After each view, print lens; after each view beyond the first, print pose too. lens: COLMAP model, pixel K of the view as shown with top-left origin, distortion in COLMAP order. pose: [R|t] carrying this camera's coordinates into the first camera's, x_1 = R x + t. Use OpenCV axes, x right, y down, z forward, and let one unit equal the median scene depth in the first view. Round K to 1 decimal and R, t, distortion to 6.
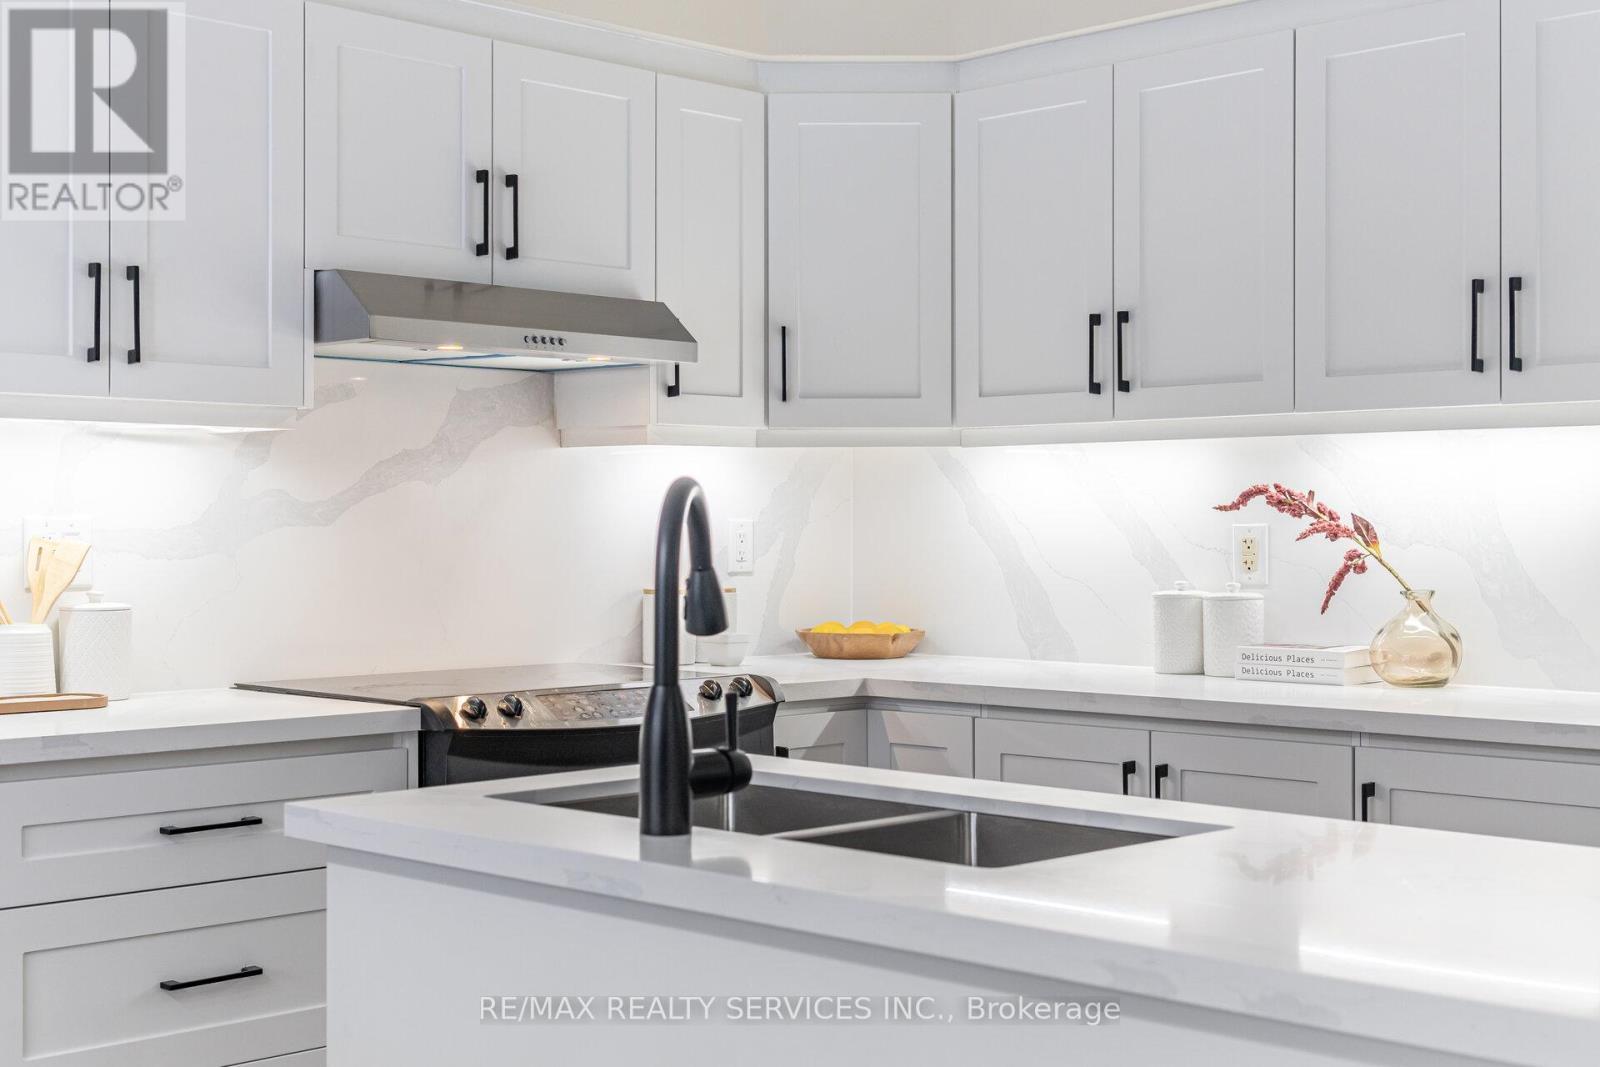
lens RADIAL K [[2139.8, 0, 800.0], [0, 2139.8, 533.5], [0, 0, 1]] dist [0.006672, 0.006338]
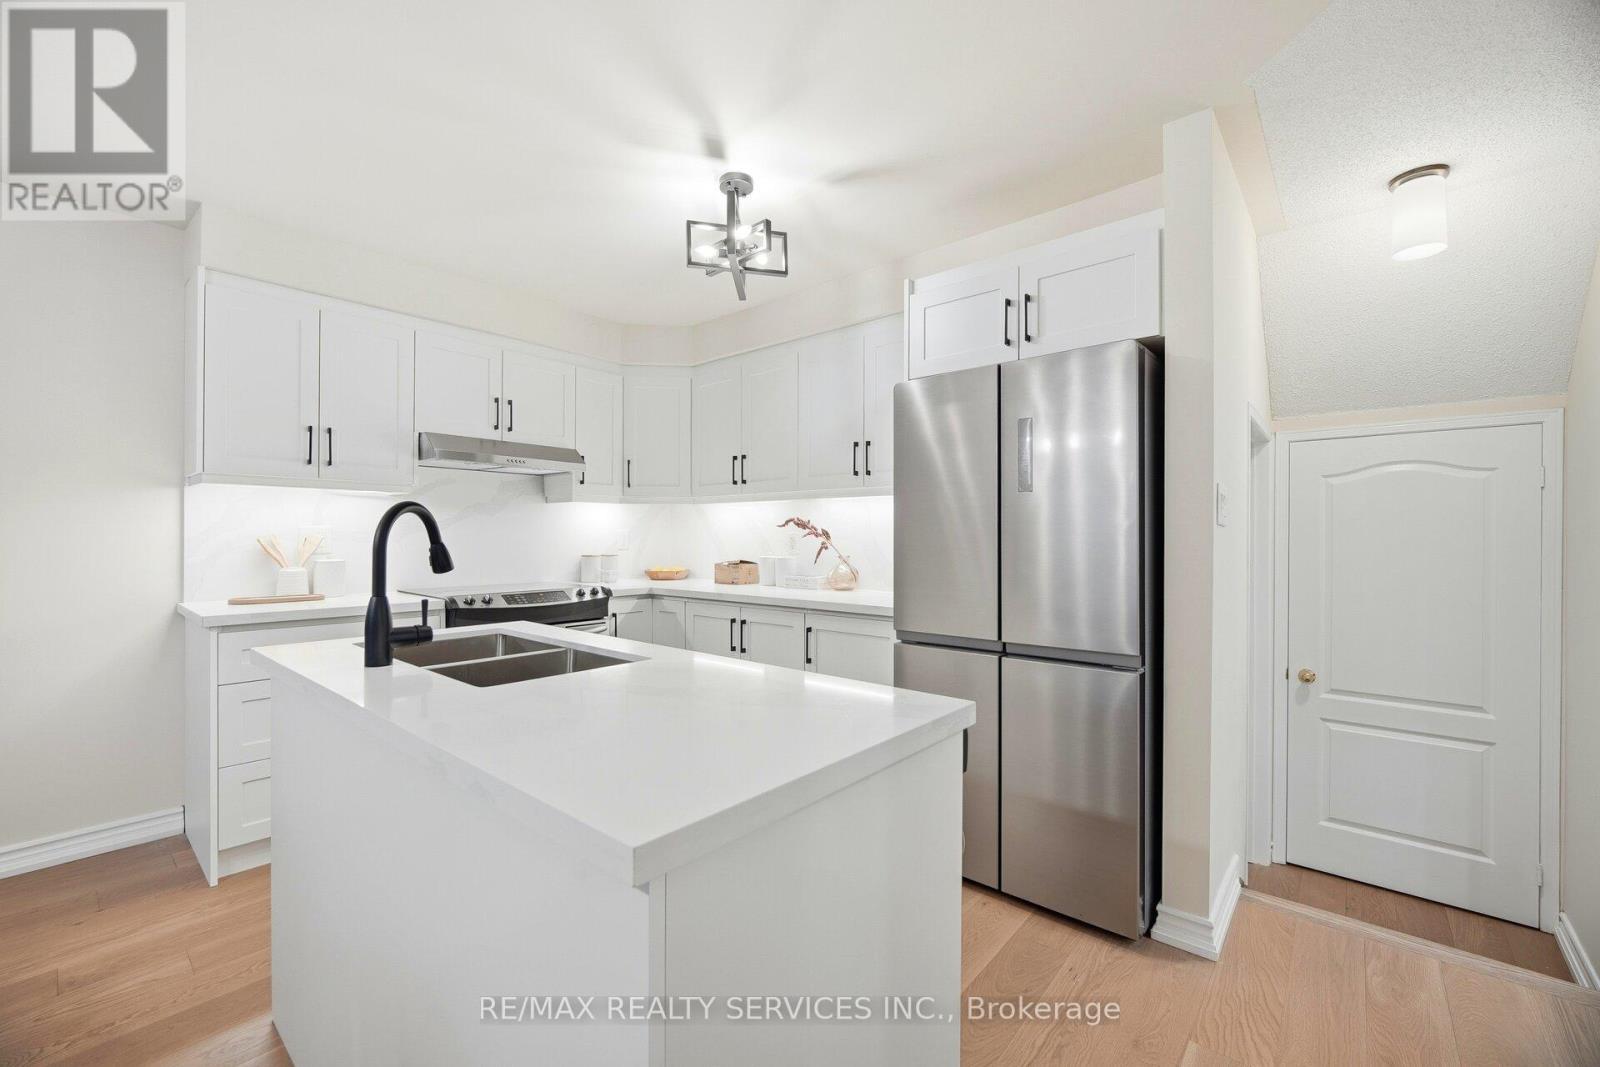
lens RADIAL K [[655.0, 0, 800.0], [0, 655.0, 533.5], [0, 0, 1]] dist [-0.001651, -0.000144]
pose [[0.997095, 0.004719, 0.076027, 0.166168], [-0.004063, 0.999953, -0.008774, 0.005288], [-0.076064, 0.008439, 0.997067, 0.156079]]
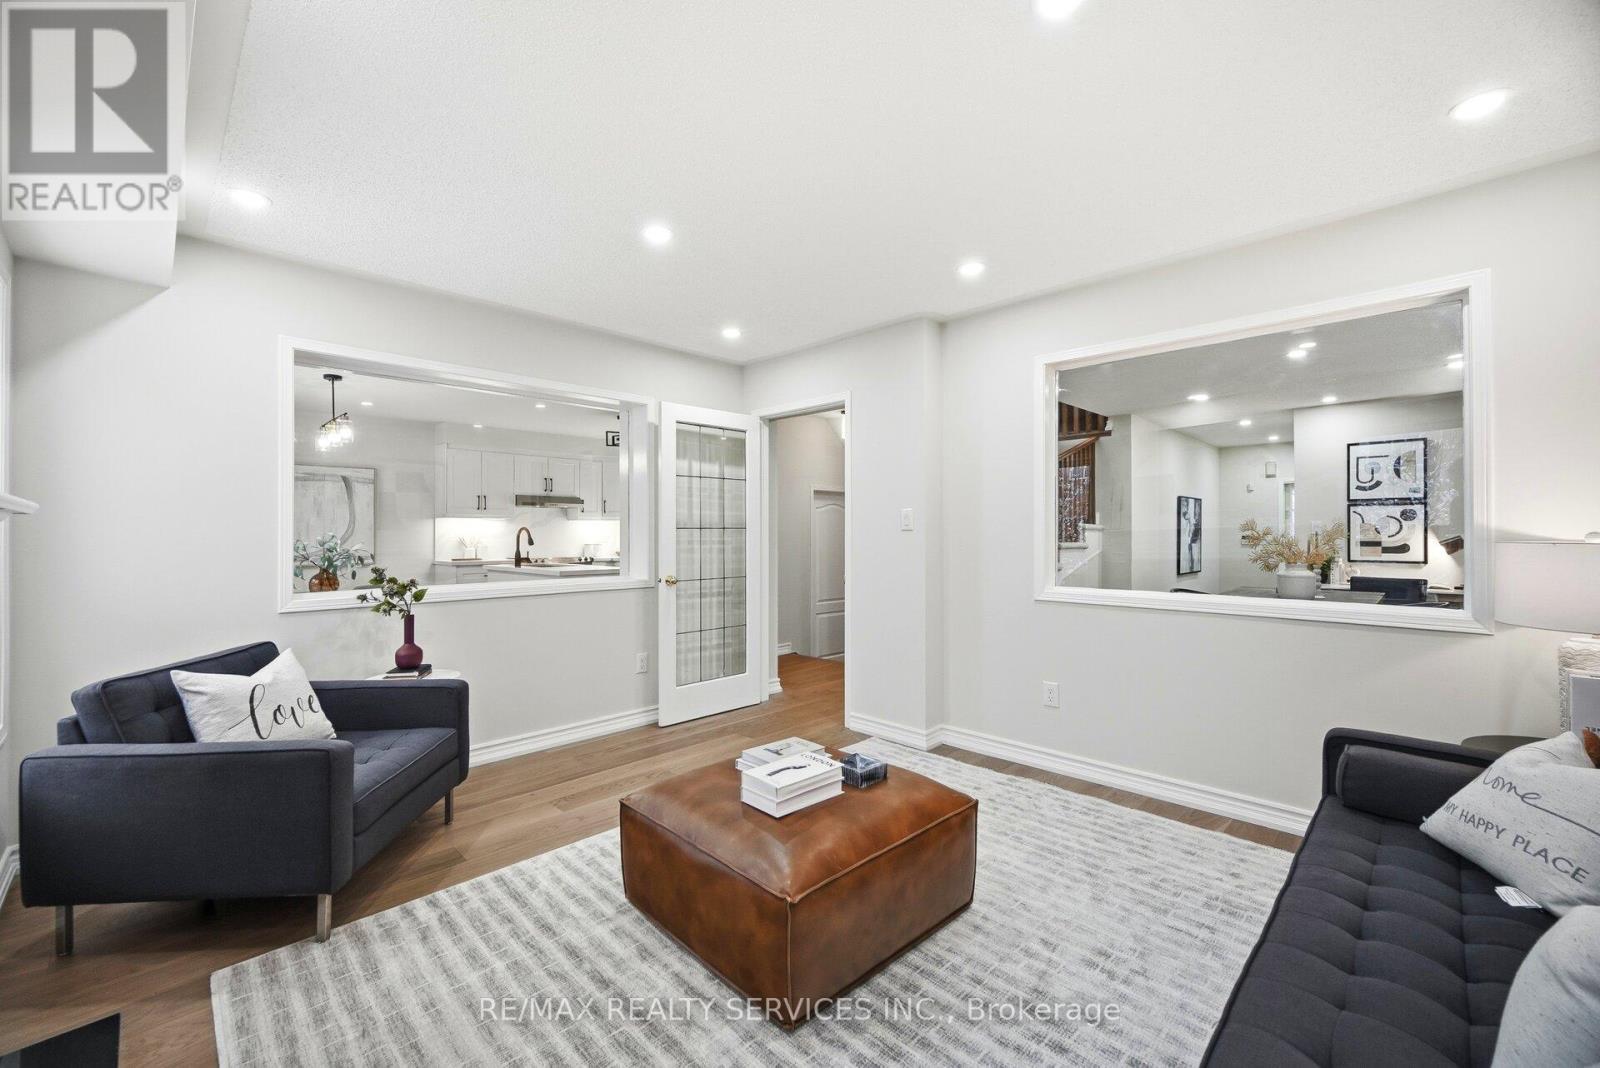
lens RADIAL K [[654.7, 0, 793.7], [0, 654.7, 528.8], [0, 0, 1]] dist [-0.001141, 0.000065]
pose [[0.999991, -0.004100, -0.001272, 0.594421], [0.004085, 0.999924, -0.011647, 0.008628], [0.001320, 0.011642, 0.999931, -0.959817]]
